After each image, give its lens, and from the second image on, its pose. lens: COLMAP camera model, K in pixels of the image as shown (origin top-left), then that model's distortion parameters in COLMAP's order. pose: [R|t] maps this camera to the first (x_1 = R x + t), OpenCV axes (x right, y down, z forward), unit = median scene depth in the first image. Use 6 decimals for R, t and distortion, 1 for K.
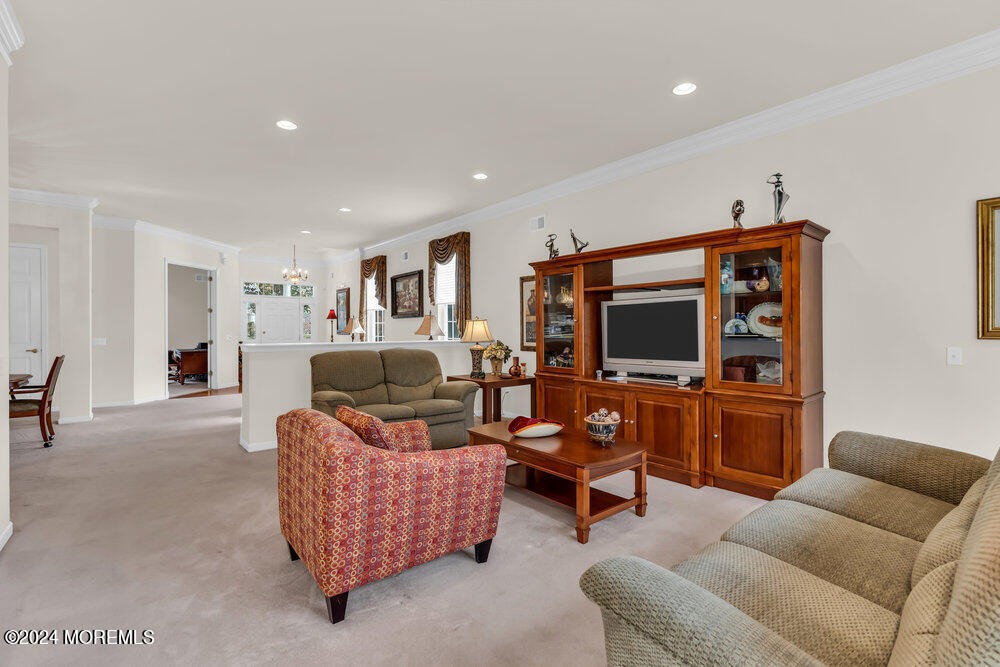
lens RADIAL K [[455.2, 0, 502.9], [0, 455.2, 331.0], [0, 0, 1]] dist [-0.030525, 0.000019]
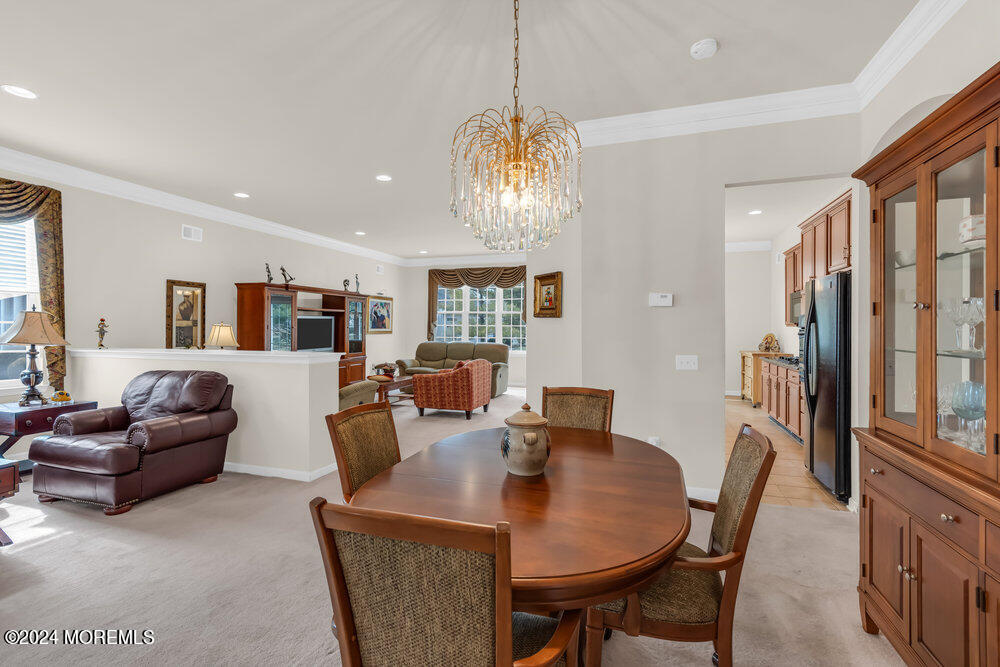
lens RADIAL K [[455.2, 0, 501.2], [0, 455.2, 327.4], [0, 0, 1]] dist [-0.030525, 0.000019]
pose [[-0.531417, -0.004110, 0.847101, -1.502902], [-0.006578, 0.999978, 0.000726, -0.029734], [-0.847085, -0.005186, -0.531432, 1.202896]]
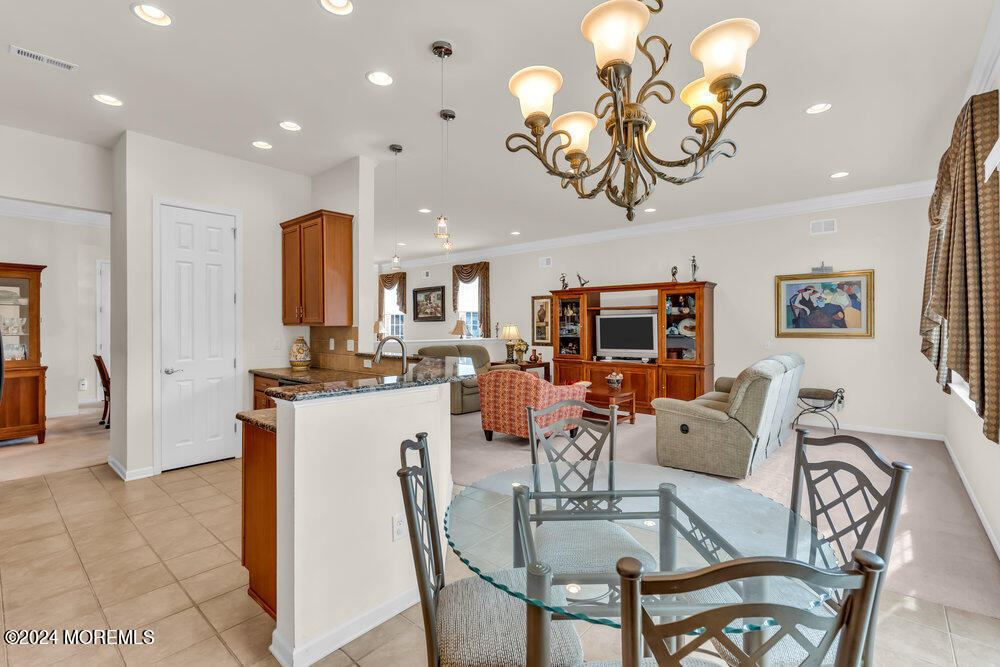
lens RADIAL K [[455.2, 0, 500.6], [0, 455.2, 331.8], [0, 0, 1]] dist [-0.030525, 0.000019]
pose [[0.986905, -0.000444, 0.161302, -0.404317], [-0.000804, 0.999970, 0.007674, -0.016968], [-0.161300, -0.007703, 0.986875, -0.613634]]
